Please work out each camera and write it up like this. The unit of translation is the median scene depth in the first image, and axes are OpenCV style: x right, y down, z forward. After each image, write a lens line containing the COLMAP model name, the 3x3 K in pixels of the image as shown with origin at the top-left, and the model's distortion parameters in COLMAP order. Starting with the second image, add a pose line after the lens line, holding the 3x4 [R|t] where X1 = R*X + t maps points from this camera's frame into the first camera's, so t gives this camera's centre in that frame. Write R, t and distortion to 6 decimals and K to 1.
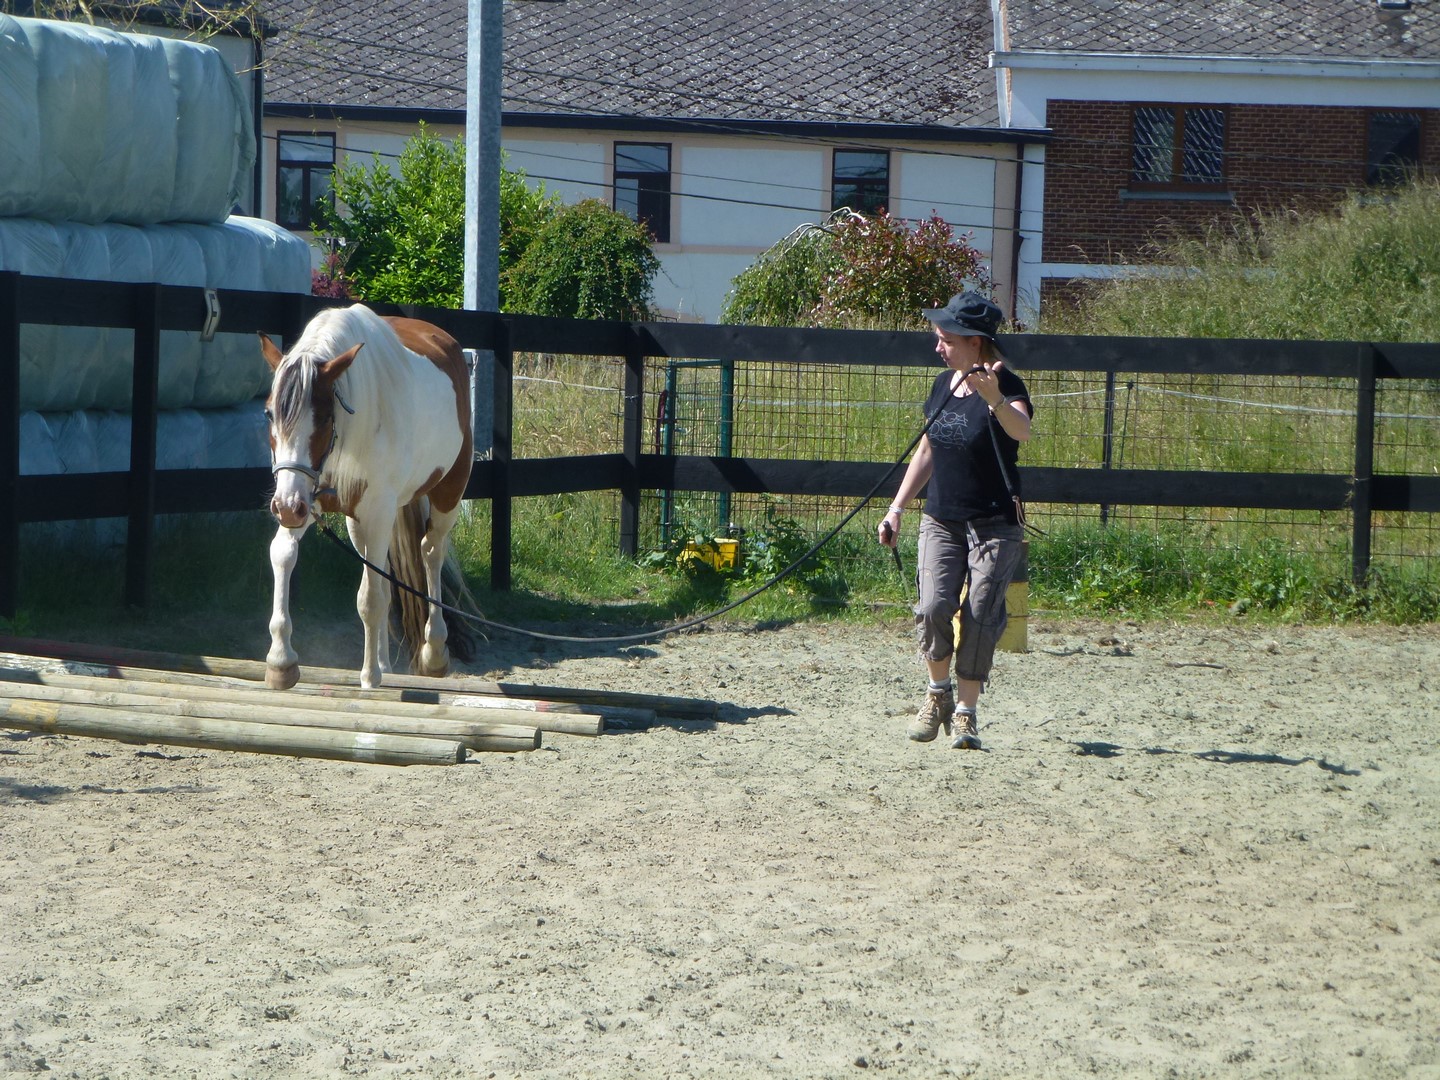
lens RADIAL K [[7060.3, 0, 718.9], [0, 7060.3, 539.9], [0, 0, 1]] dist [2.492394, 0.000000]
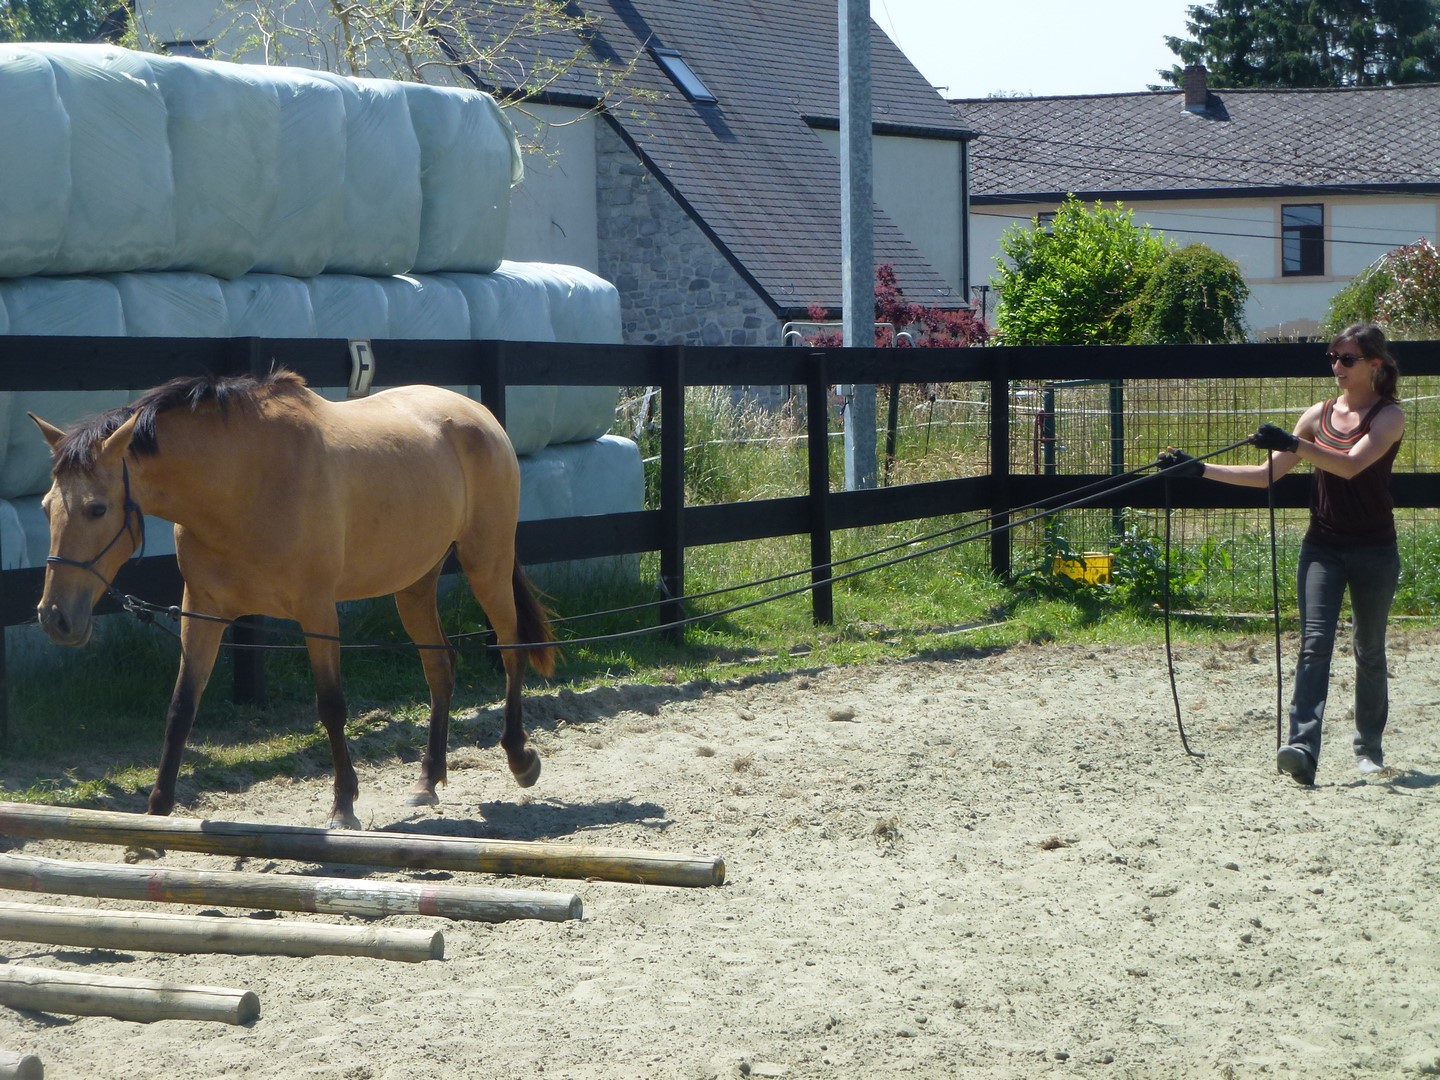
lens RADIAL K [[4369.1, 0, 721.1], [0, 4369.1, 541.1], [0, 0, 1]] dist [0.225427, 0.000000]
pose [[0.984533, -0.037041, -0.171241, 0.021558], [0.039407, 0.999169, 0.010436, -0.004282], [0.170712, -0.017023, 0.985174, 0.145603]]
